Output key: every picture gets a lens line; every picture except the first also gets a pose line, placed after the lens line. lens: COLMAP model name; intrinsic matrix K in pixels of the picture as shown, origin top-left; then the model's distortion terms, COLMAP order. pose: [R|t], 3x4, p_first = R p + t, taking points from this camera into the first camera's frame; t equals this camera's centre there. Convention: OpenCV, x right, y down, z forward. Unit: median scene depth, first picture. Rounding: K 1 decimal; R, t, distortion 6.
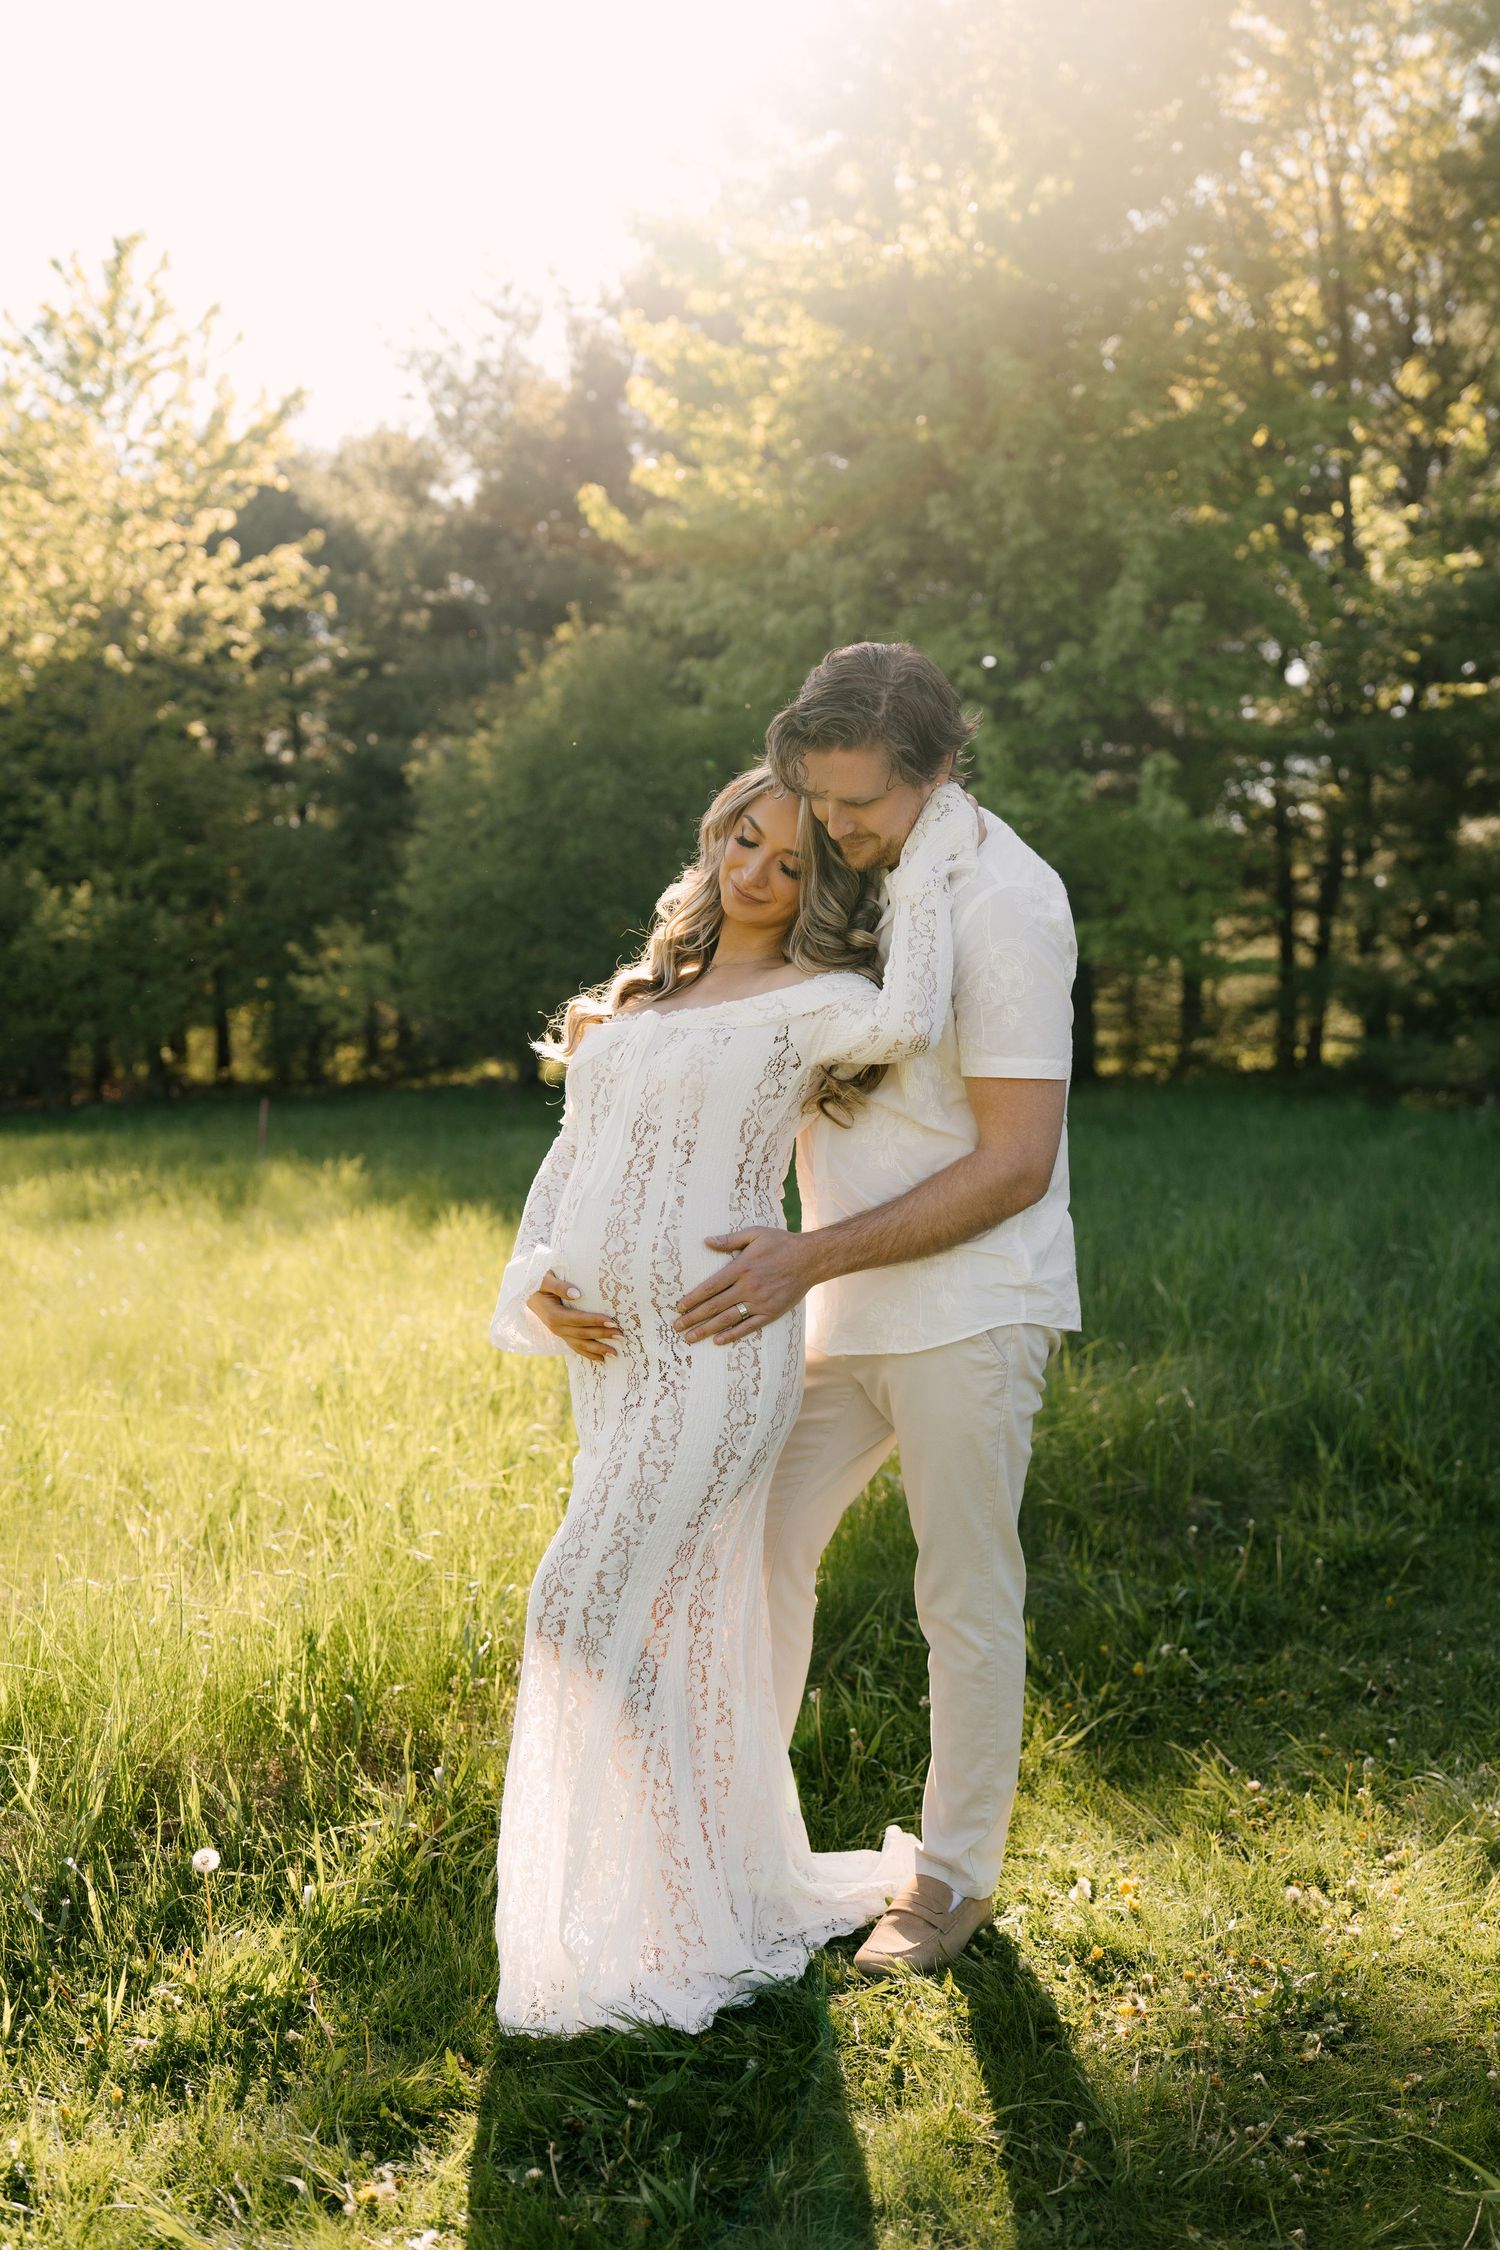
lens RADIAL K [[1980.9, 0, 711.4], [0, 1980.9, 1124.9], [0, 0, 1]] dist [0.063521, 0.000684]
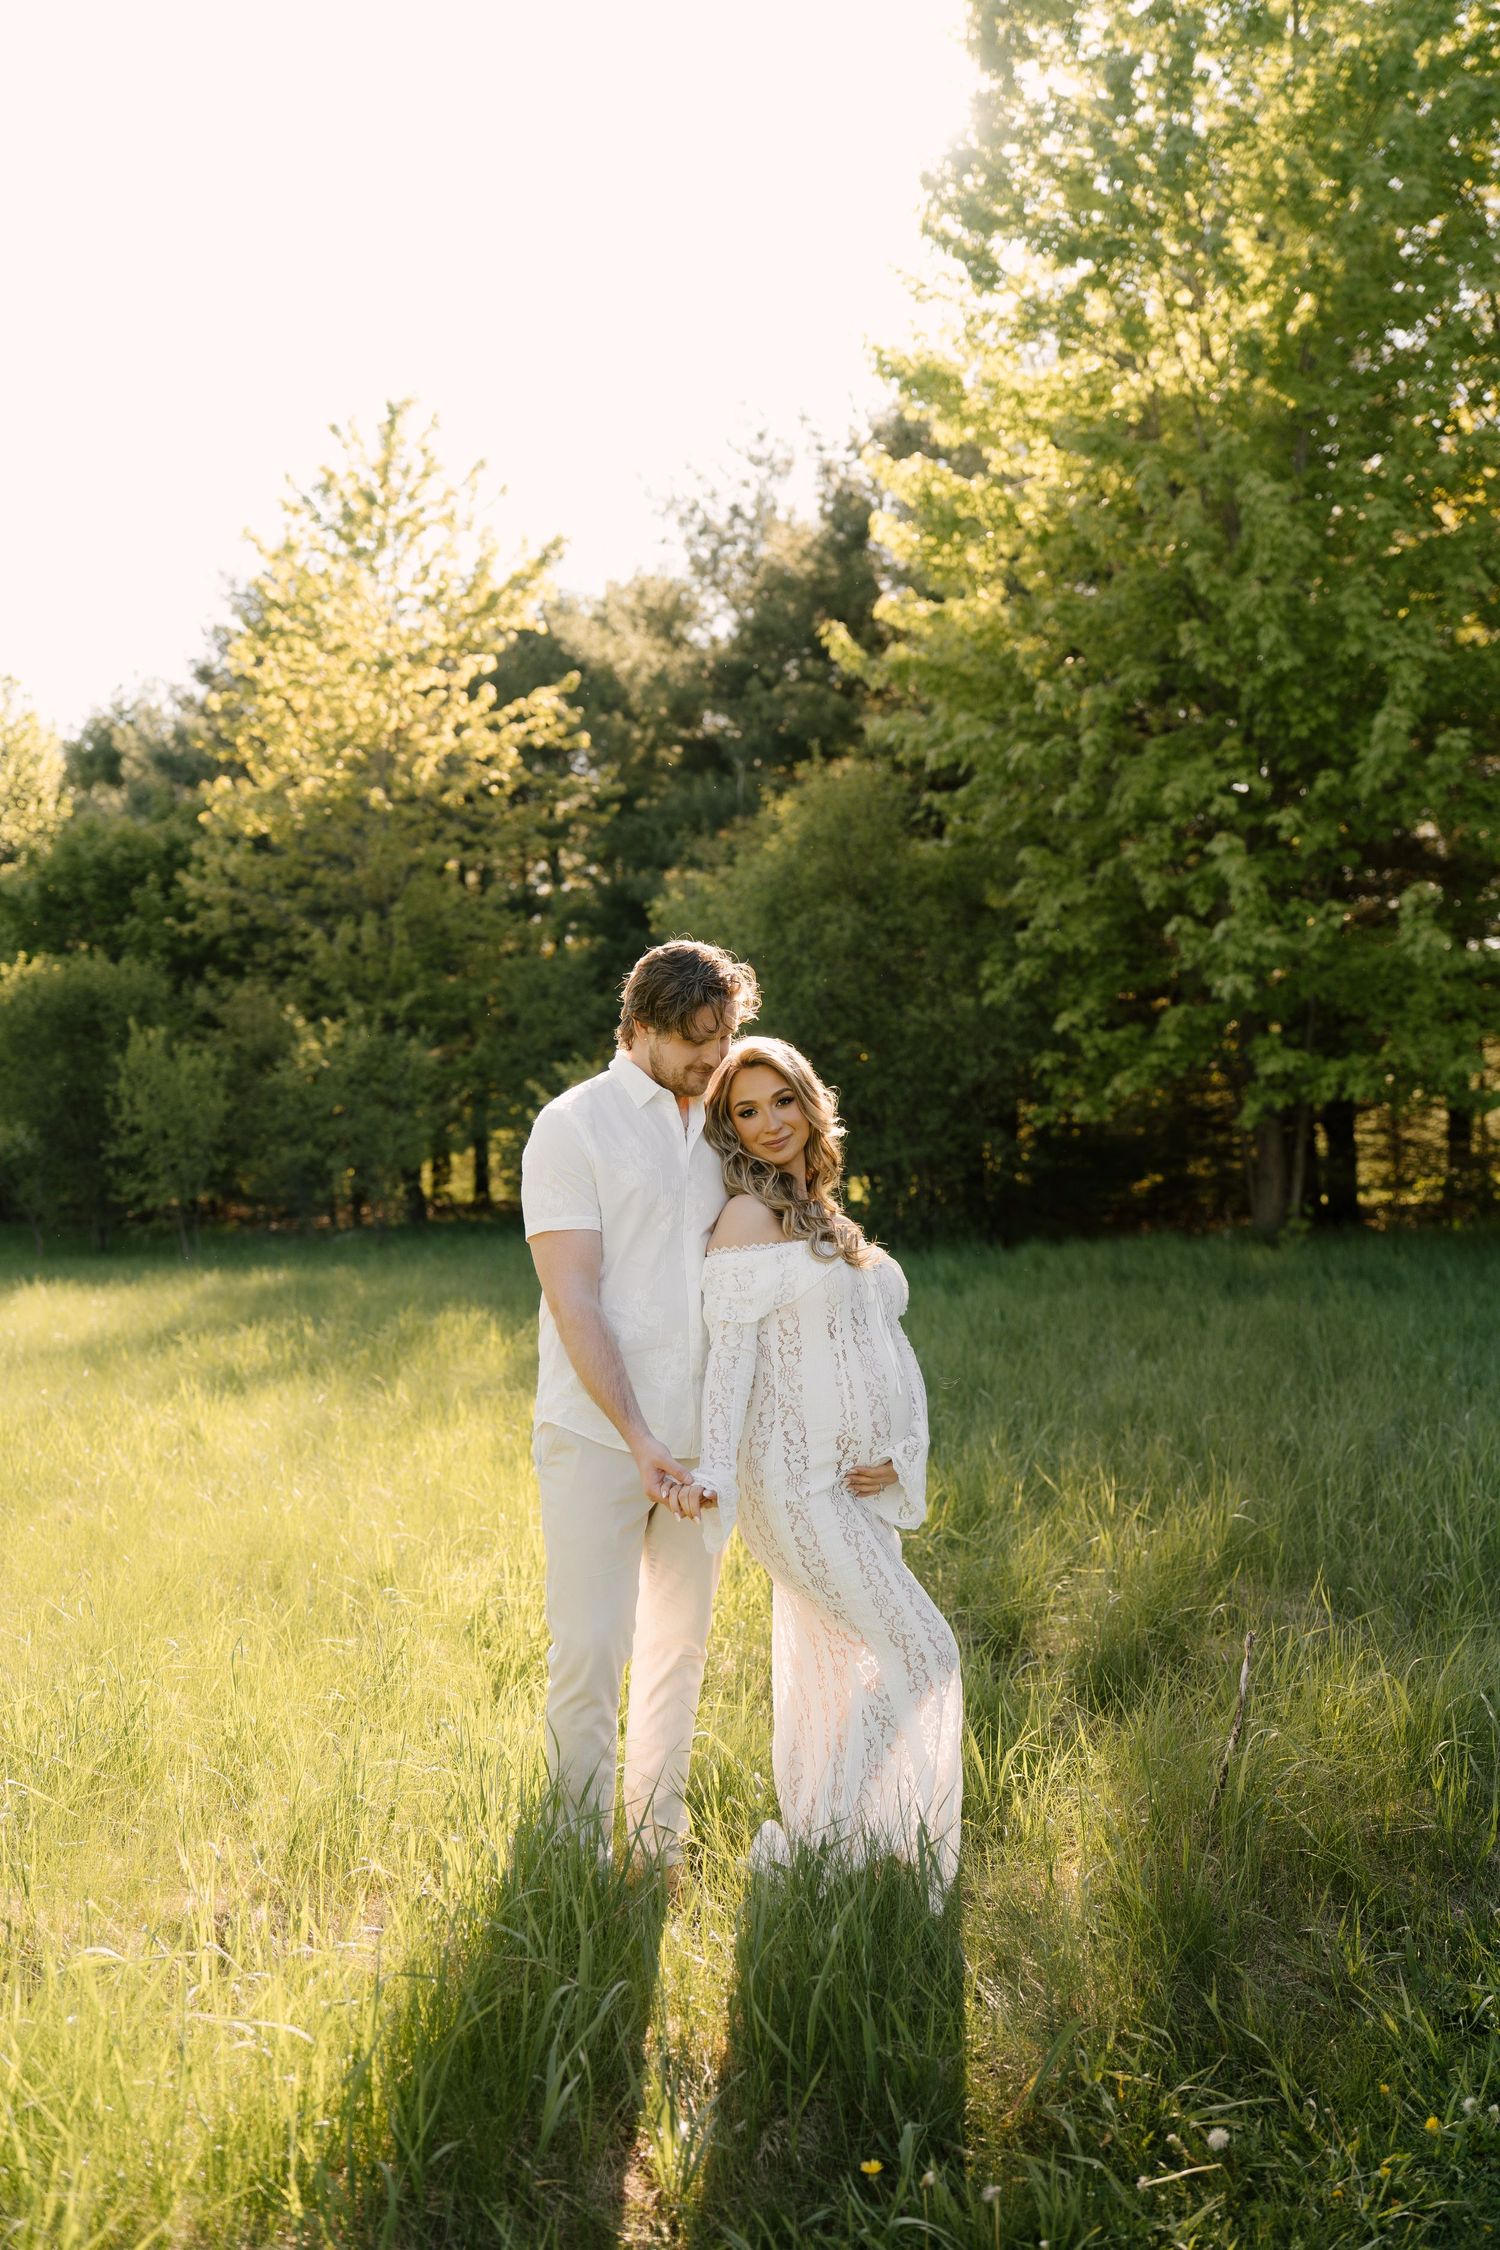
lens RADIAL K [[1949.0, 0, 749.9], [0, 1949.0, 1162.1], [0, 0, 1]] dist [0.052559, -0.006075]
pose [[0.994092, 0.007437, -0.108289, 0.003617], [-0.011861, 0.999119, -0.040264, -0.006618], [0.107894, 0.041311, 0.993304, 0.021719]]
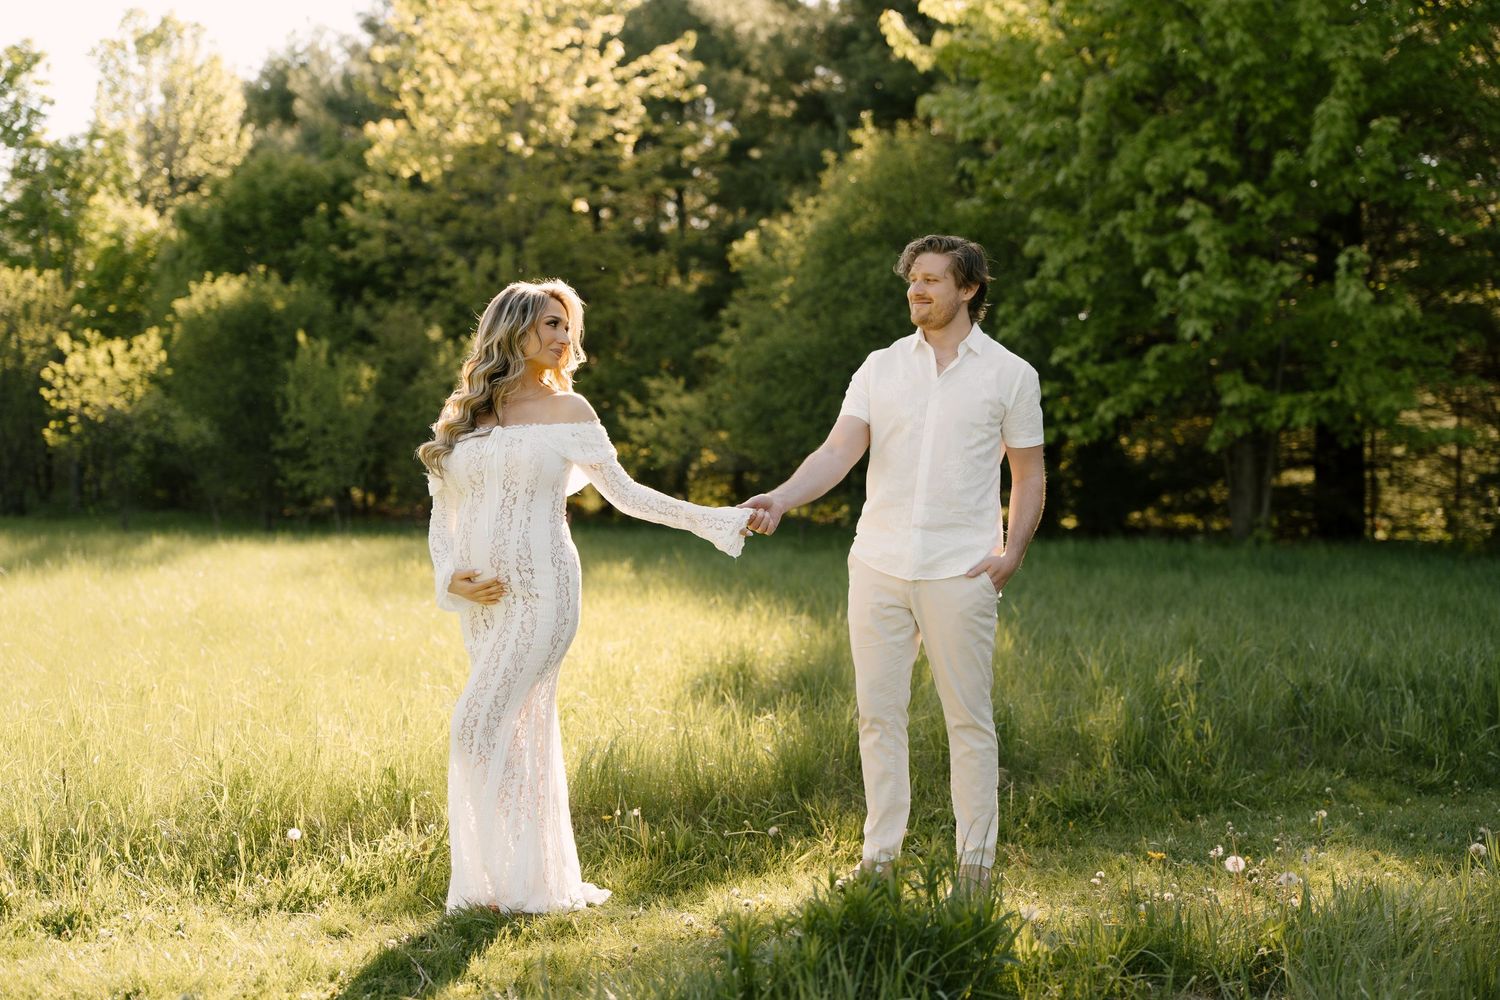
lens RADIAL K [[1919.7, 0, 750.0], [0, 1919.7, 522.9], [0, 0, 1]] dist [-0.025550, 0.923669]
pose [[0.982957, 0.044471, -0.178376, 0.044649], [-0.049214, 0.998540, -0.022254, 0.006178], [0.177126, 0.030653, 0.983711, -0.074821]]
